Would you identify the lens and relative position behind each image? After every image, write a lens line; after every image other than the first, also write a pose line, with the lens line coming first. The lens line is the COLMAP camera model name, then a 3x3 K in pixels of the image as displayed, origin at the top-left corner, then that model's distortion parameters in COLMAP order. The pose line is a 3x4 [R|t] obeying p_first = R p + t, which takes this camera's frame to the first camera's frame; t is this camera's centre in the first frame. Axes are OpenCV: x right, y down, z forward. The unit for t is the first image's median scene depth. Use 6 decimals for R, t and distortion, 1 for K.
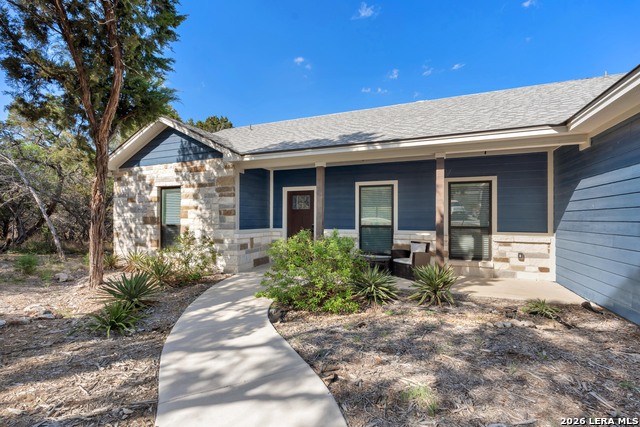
lens RADIAL K [[288.0, 0, 316.5], [0, 288.0, 214.7], [0, 0, 1]] dist [-0.001113, -0.000048]
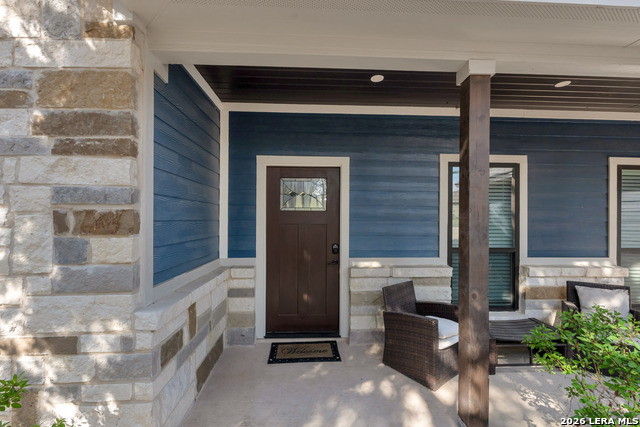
lens RADIAL K [[292.2, 0, 322.3], [0, 292.2, 217.7], [0, 0, 1]] dist [-0.012078, -0.000097]
pose [[0.907199, 0.003654, 0.420685, -0.243528], [-0.009304, 0.999892, 0.011379, -0.015711], [-0.420598, -0.014237, 0.907135, 0.706083]]
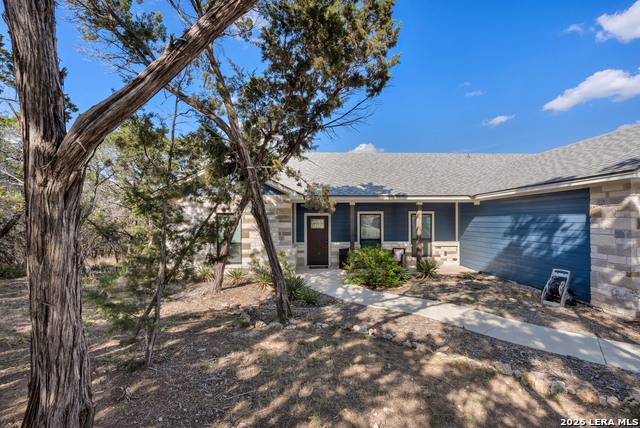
lens RADIAL K [[292.2, 0, 322.3], [0, 292.2, 218.2], [0, 0, 1]] dist [-0.012078, -0.000097]
pose [[0.910214, -0.003669, 0.414122, -0.741163], [0.002405, 0.999991, 0.003573, -0.087491], [-0.414132, -0.002256, 0.910214, -0.385827]]
